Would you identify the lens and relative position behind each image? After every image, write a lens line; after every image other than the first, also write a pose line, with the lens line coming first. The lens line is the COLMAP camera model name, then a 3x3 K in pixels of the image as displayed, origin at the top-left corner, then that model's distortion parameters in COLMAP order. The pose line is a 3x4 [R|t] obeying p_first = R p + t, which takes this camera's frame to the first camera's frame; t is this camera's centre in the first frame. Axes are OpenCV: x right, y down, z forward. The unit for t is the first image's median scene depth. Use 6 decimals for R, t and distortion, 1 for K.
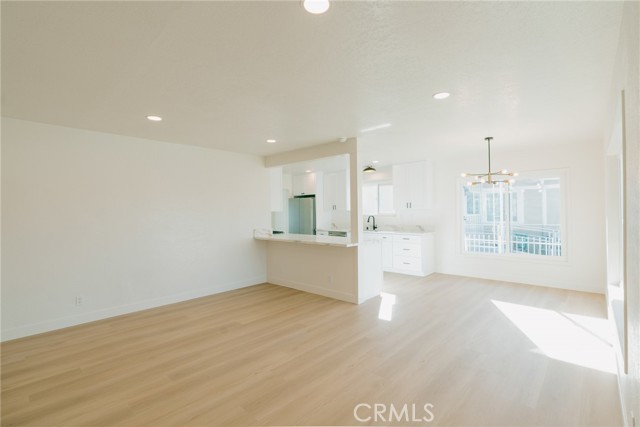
lens RADIAL K [[294.8, 0, 341.1], [0, 294.8, 199.6], [0, 0, 1]] dist [-0.000510, -0.000215]
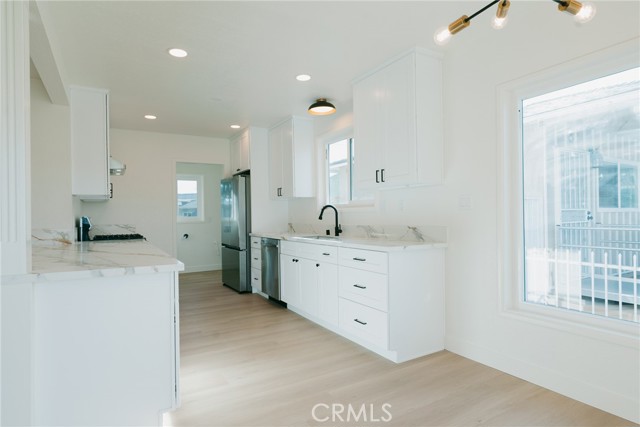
lens RADIAL K [[364.5, 0, 320.0], [0, 364.5, 213.5], [0, 0, 1]] dist [0.001730, 0.000079]
pose [[0.952386, -0.003320, -0.304878, 0.296931], [0.015331, 0.999197, 0.037011, 0.050117], [0.304511, -0.039923, 0.951672, 0.490805]]
